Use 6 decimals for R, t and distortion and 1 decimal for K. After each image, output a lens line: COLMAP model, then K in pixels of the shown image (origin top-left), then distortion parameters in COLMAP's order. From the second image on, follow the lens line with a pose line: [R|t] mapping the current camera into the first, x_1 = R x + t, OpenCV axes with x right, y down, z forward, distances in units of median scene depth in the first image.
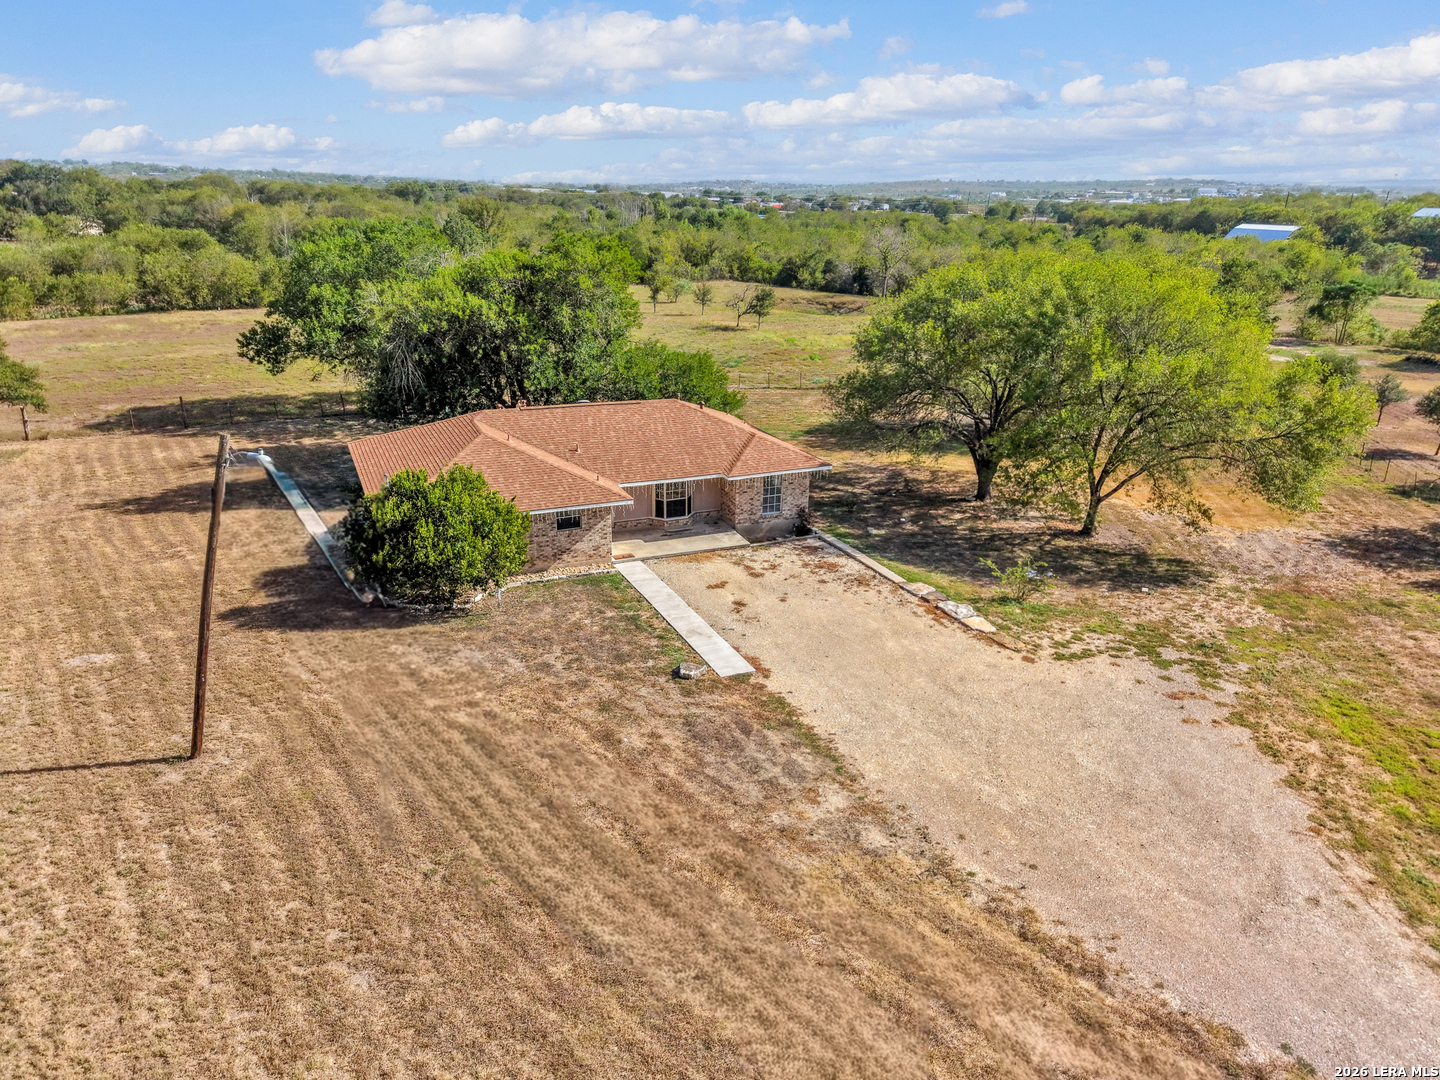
lens RADIAL K [[989.3, 0, 735.3], [0, 989.3, 534.0], [0, 0, 1]] dist [0.096698, -0.095876]
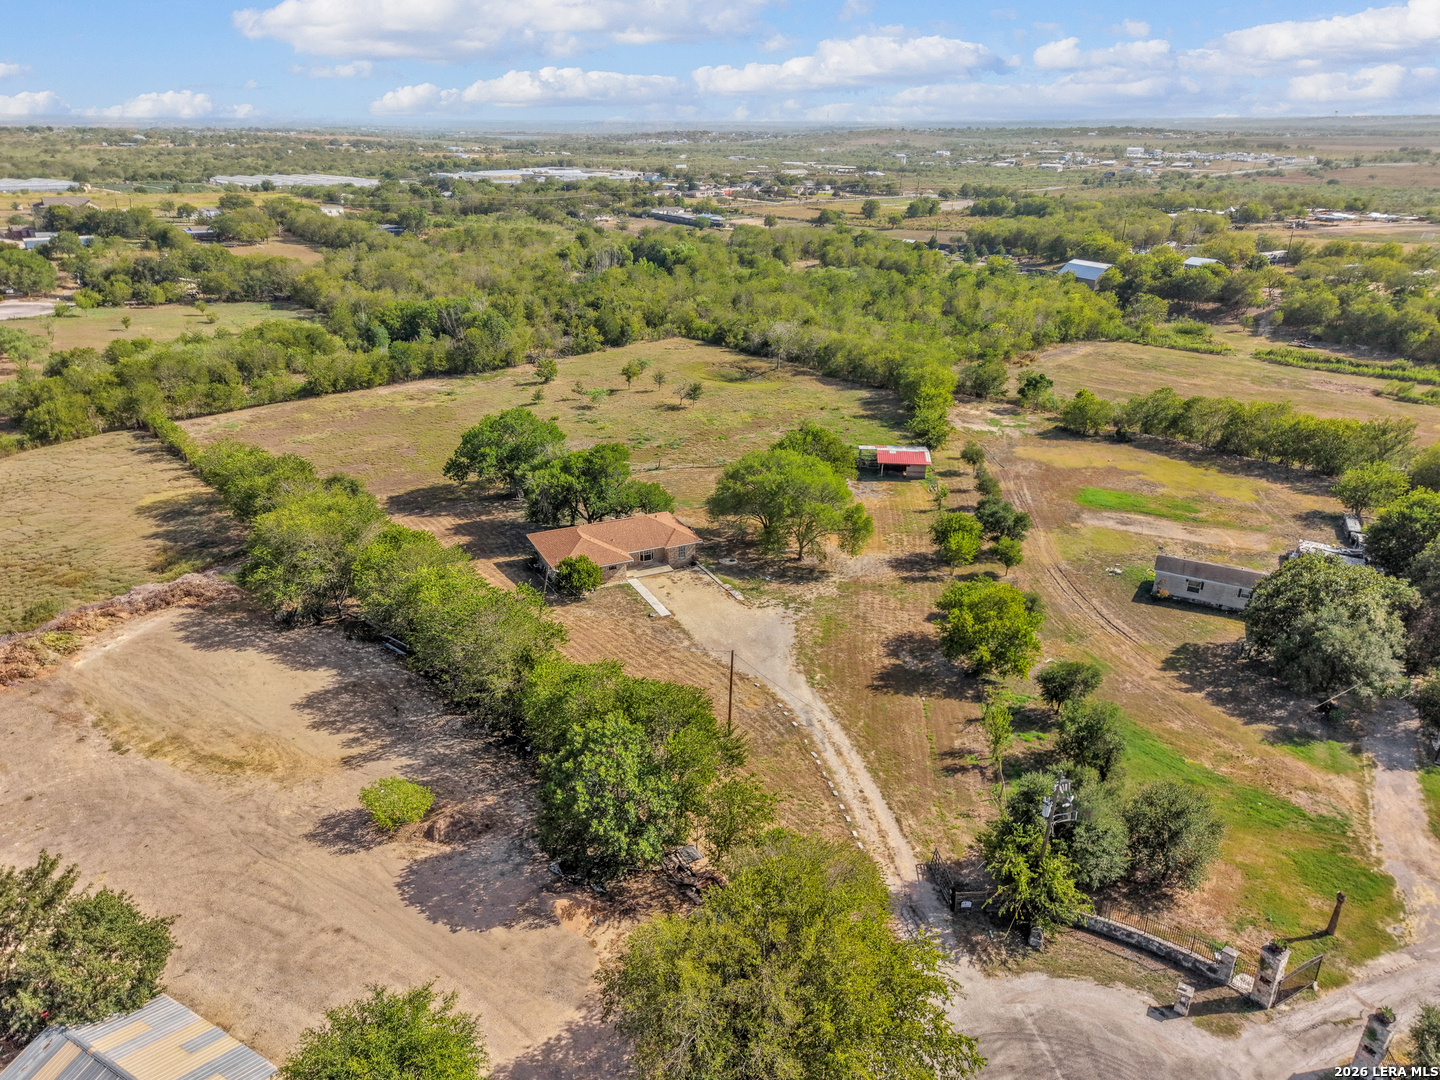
lens RADIAL K [[989.3, 0, 735.3], [0, 989.3, 534.0], [0, 0, 1]] dist [0.096698, -0.095876]
pose [[0.999242, -0.025289, 0.029591, 0.116152], [0.023450, 0.997867, 0.060923, -0.277441], [-0.031068, -0.060183, 0.997704, -1.953278]]
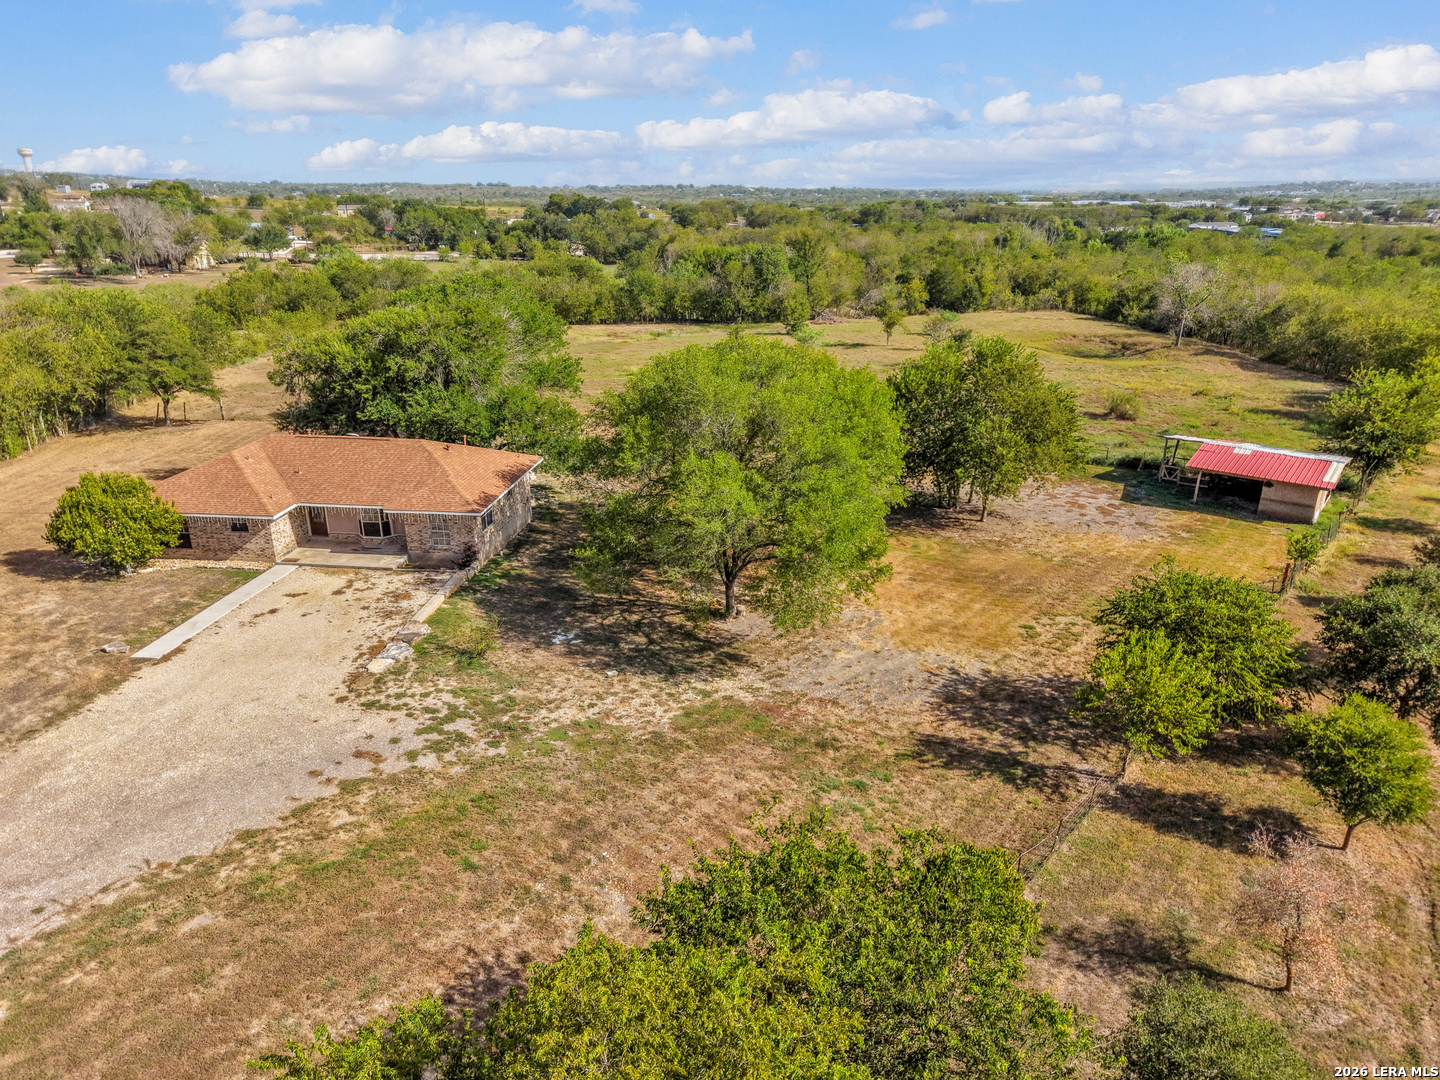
lens RADIAL K [[989.3, 0, 735.3], [0, 989.3, 534.0], [0, 0, 1]] dist [0.096698, -0.095876]
pose [[0.864394, 0.148457, -0.480400, 0.976098], [-0.152776, 0.987794, 0.030363, -0.134354], [0.479044, 0.047148, 0.876524, 0.156744]]
